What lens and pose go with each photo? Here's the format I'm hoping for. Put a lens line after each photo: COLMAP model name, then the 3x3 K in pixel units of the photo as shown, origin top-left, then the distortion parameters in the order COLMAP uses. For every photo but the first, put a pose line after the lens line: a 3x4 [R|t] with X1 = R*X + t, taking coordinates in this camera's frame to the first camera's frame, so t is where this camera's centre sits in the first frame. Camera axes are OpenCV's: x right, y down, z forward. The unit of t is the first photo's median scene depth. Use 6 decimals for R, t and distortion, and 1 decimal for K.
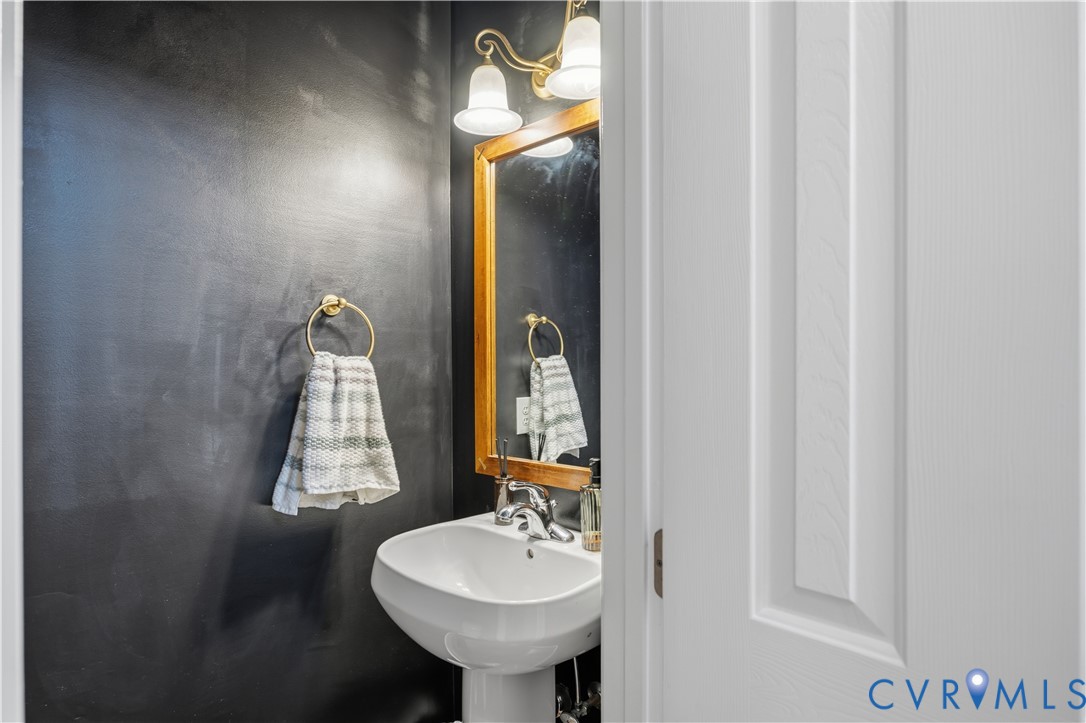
lens RADIAL K [[592.1, 0, 543.3], [0, 592.1, 364.7], [0, 0, 1]] dist [0.006552, 0.000244]
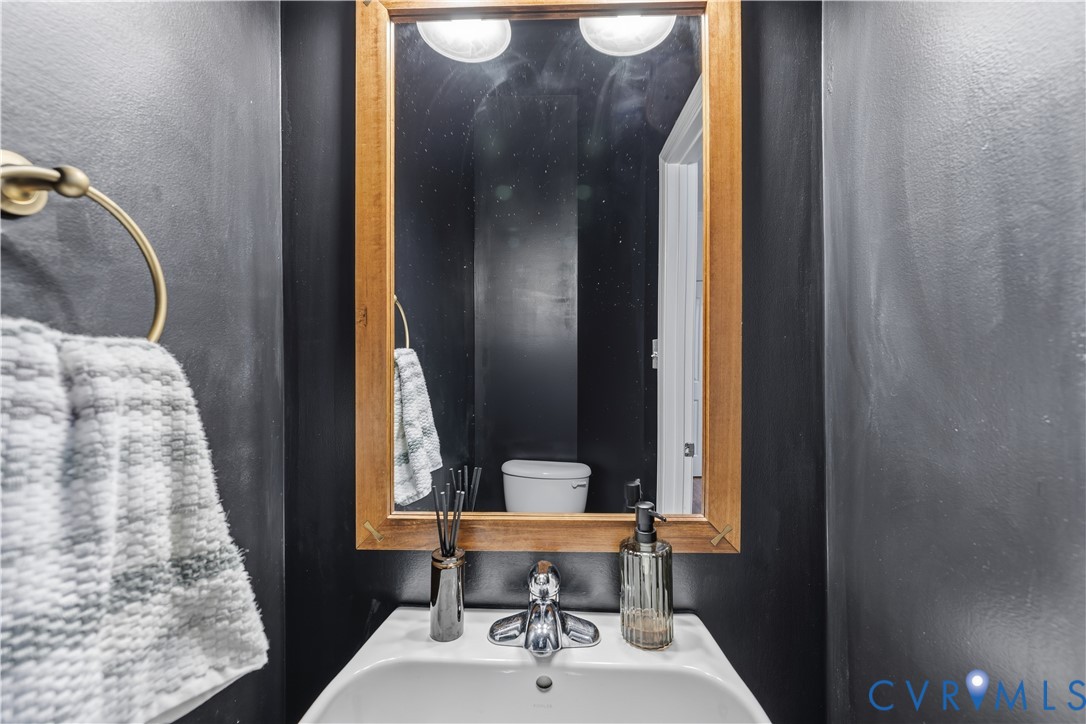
lens RADIAL K [[464.2, 0, 542.0], [0, 464.2, 359.2], [0, 0, 1]] dist [0.000127, 0.001683]
pose [[0.761016, 0.005295, 0.648711, -0.312113], [-0.005243, 0.999984, -0.002012, -0.001631], [-0.648712, -0.001870, 0.761032, 0.628710]]
